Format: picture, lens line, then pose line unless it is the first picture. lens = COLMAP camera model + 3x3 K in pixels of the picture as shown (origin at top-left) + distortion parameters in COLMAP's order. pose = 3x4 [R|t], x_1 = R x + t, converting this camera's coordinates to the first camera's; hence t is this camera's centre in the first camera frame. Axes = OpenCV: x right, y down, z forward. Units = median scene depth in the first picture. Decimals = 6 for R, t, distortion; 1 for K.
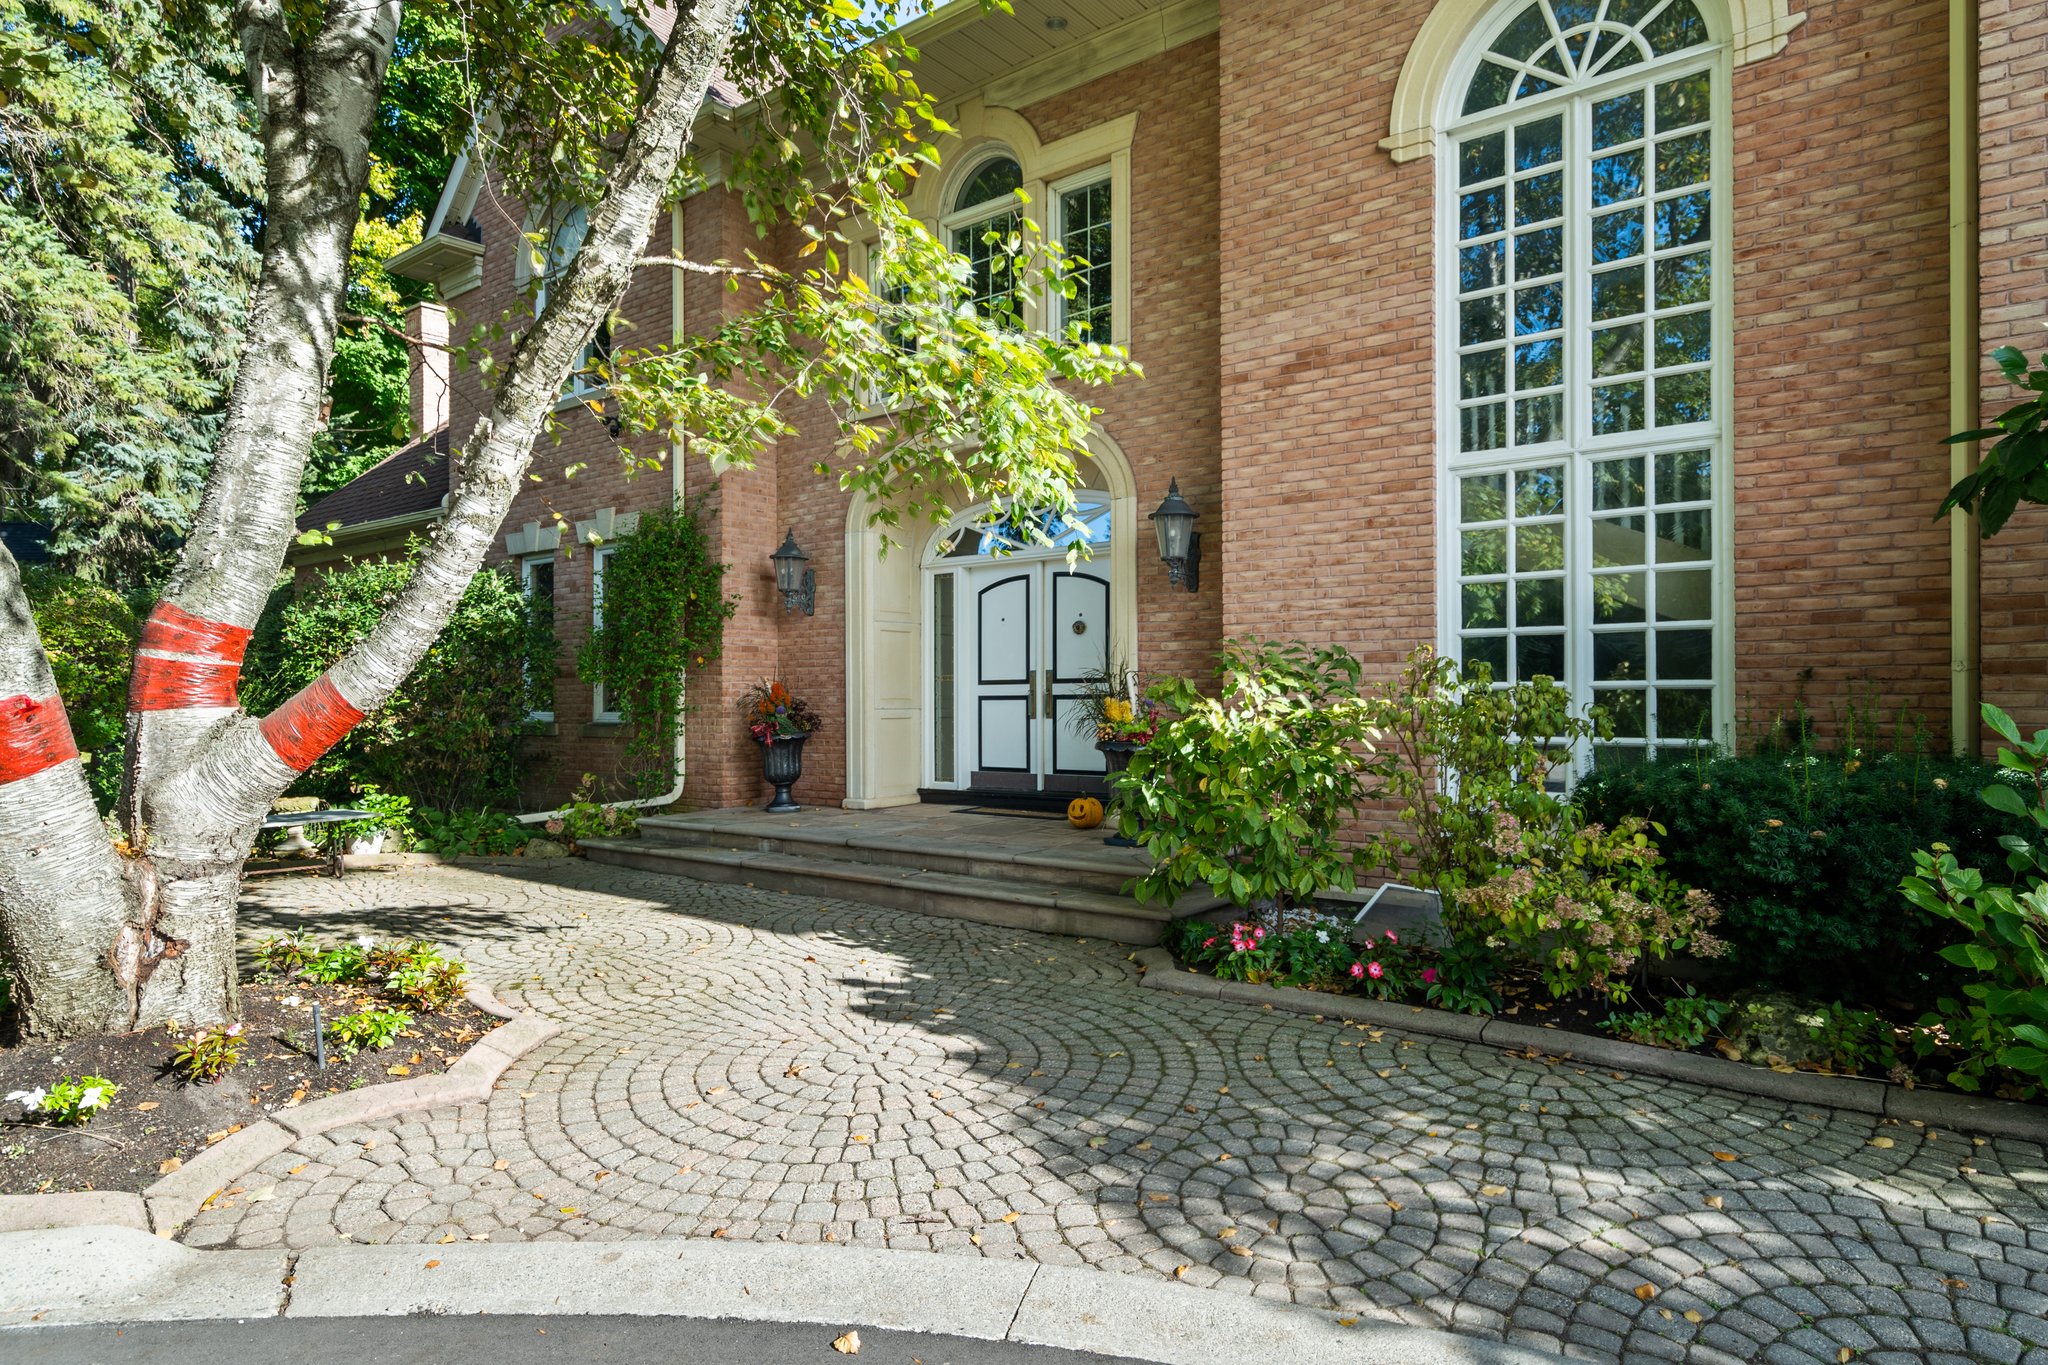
lens RADIAL K [[1178.6, 0, 1015.9], [0, 1178.6, 699.2], [0, 0, 1]] dist [0.003986, -0.000231]
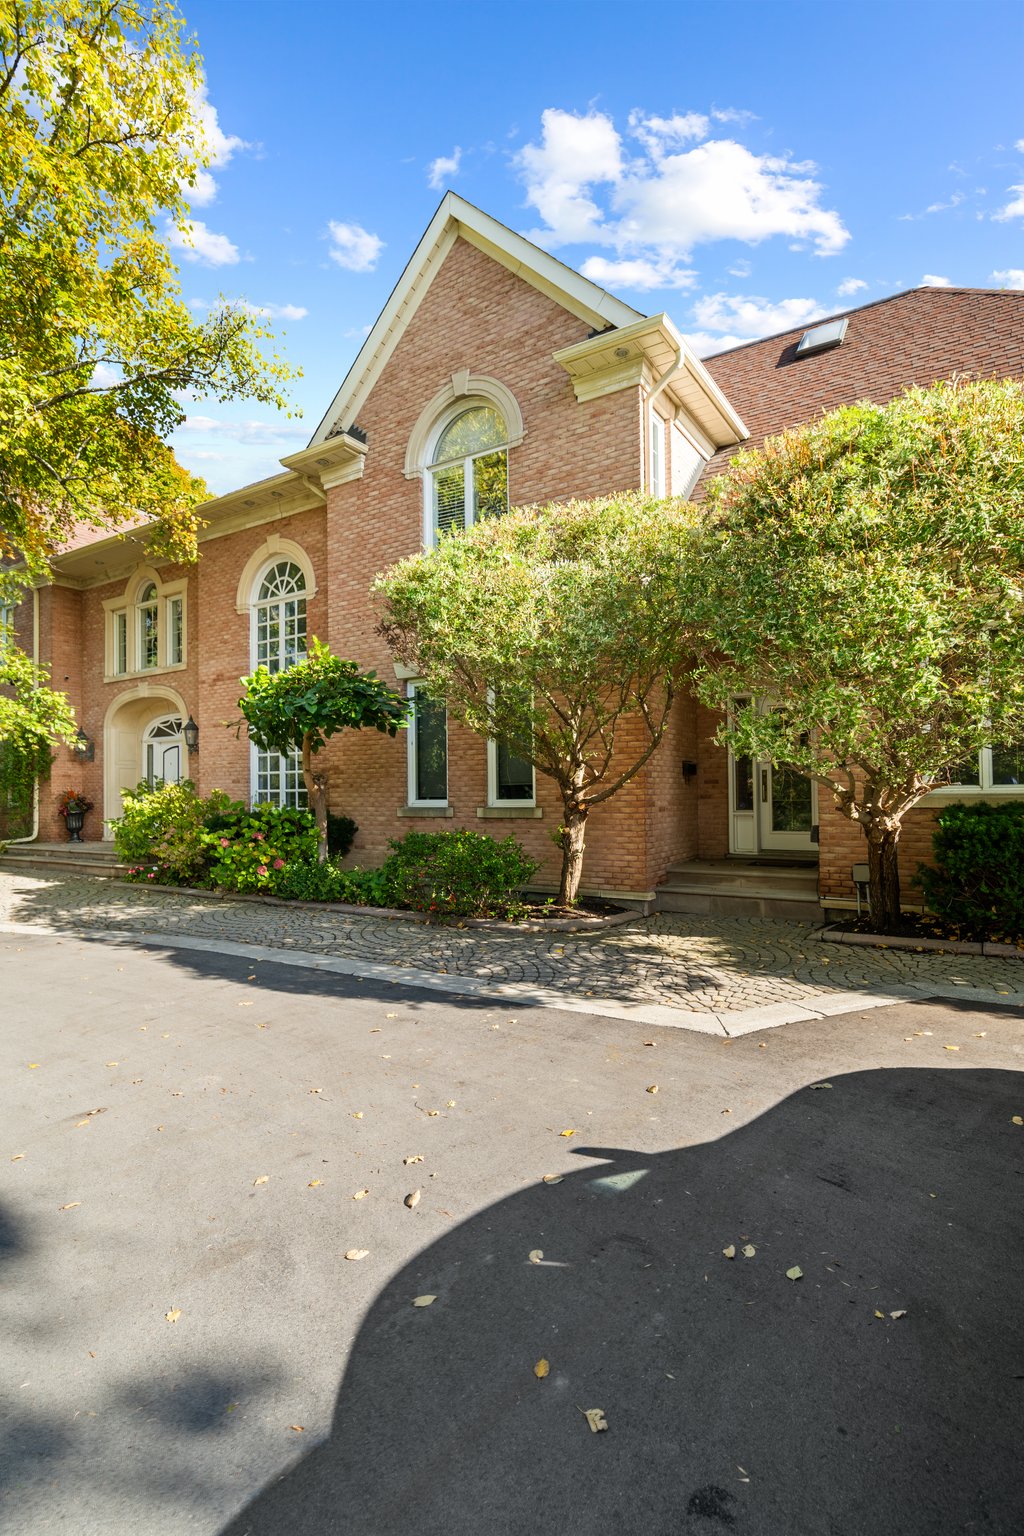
lens RADIAL K [[763.5, 0, 504.8], [0, 763.5, 776.5], [0, 0, 1]] dist [-0.000305, 0.021472]
pose [[0.997302, -0.005258, 0.073217, 0.651620], [0.006801, 0.999760, -0.020839, -0.002722], [-0.073090, 0.021280, 0.997098, -0.732651]]
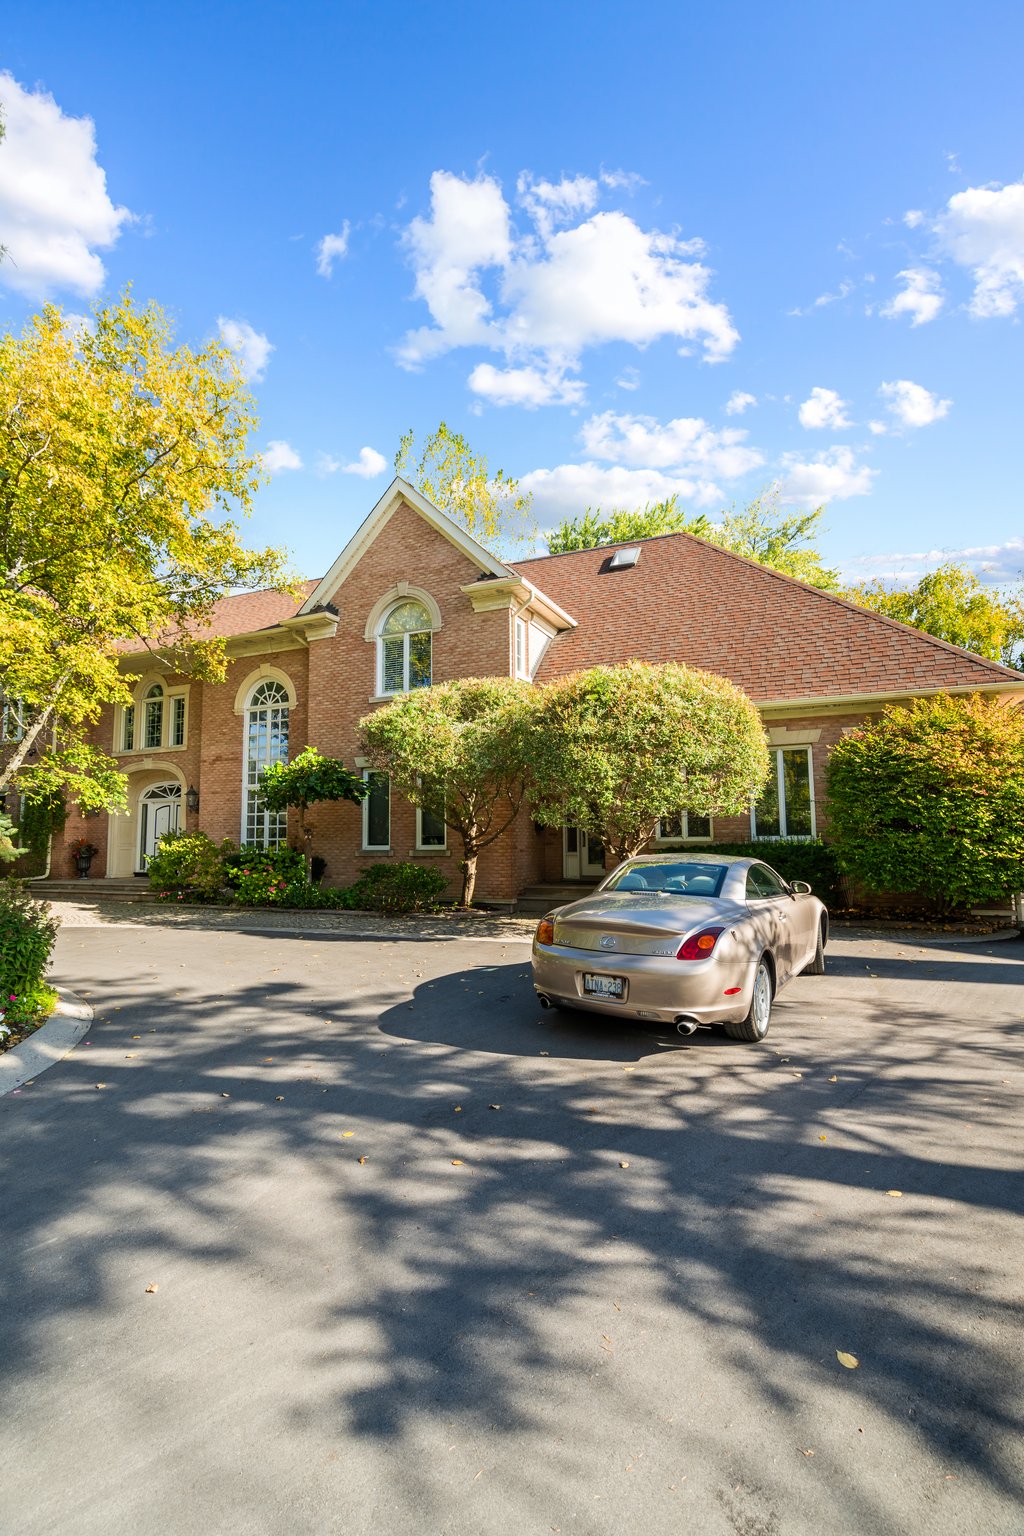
lens RADIAL K [[716.4, 0, 509.9], [0, 716.4, 777.8], [0, 0, 1]] dist [0.010726, 0.000331]
pose [[0.974475, 0.016504, 0.223889, 0.545276], [0.003932, 0.995886, -0.090526, 0.003423], [-0.224462, 0.089096, 0.970401, -1.304498]]
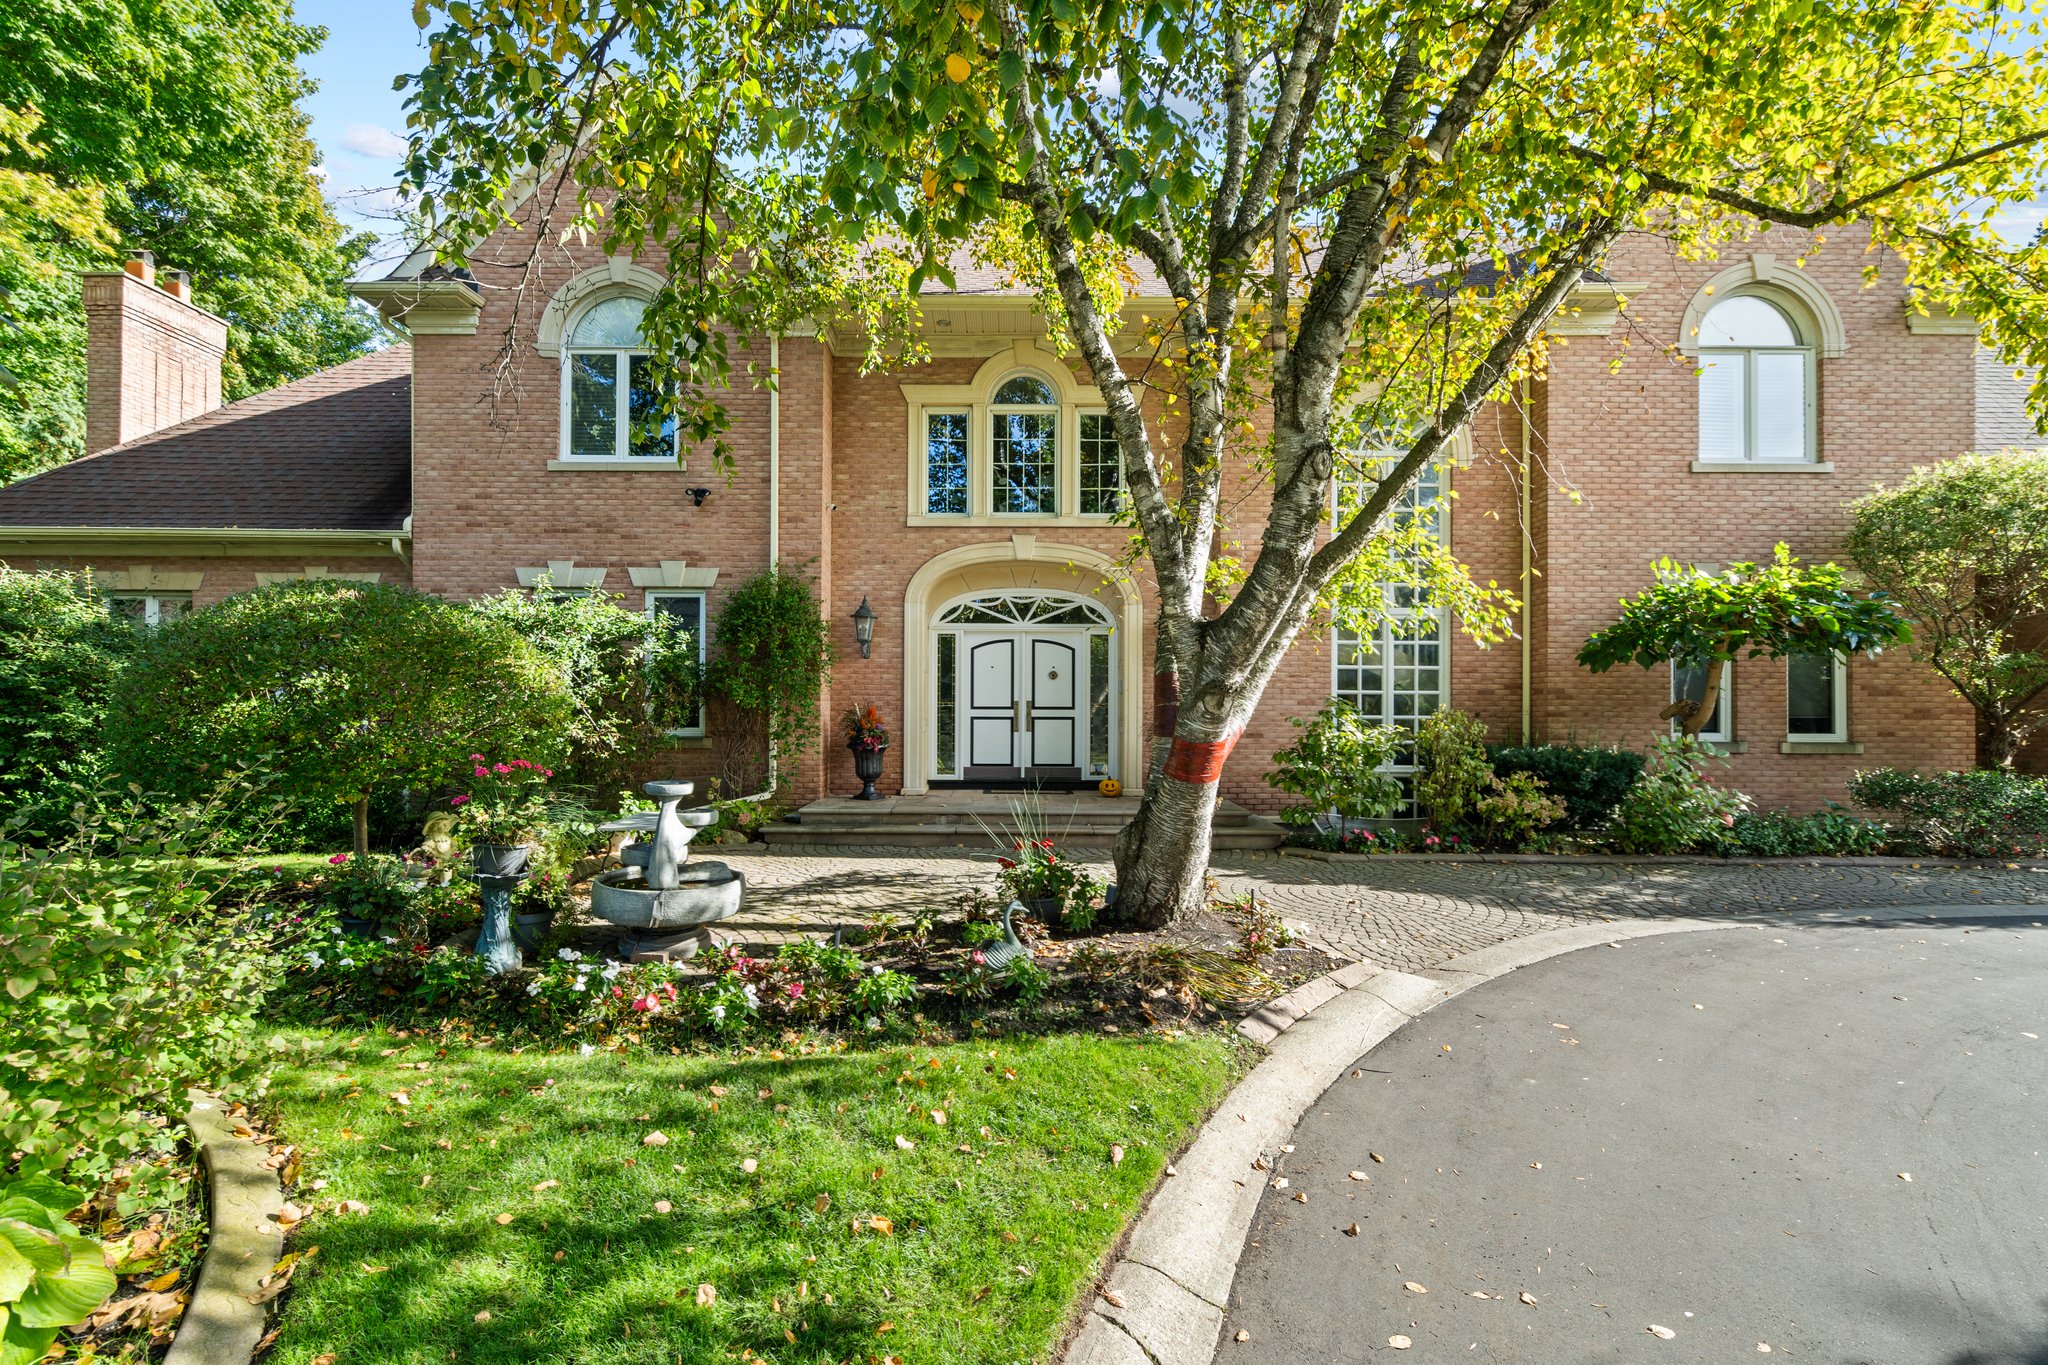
lens RADIAL K [[947.7, 0, 1033.5], [0, 947.7, 699.9], [0, 0, 1]] dist [-0.001137, 0.000552]
pose [[0.780260, 0.013833, 0.625302, -0.848067], [-0.009275, 0.999901, -0.010547, -0.014298], [-0.625387, 0.002430, 0.780311, 0.007422]]
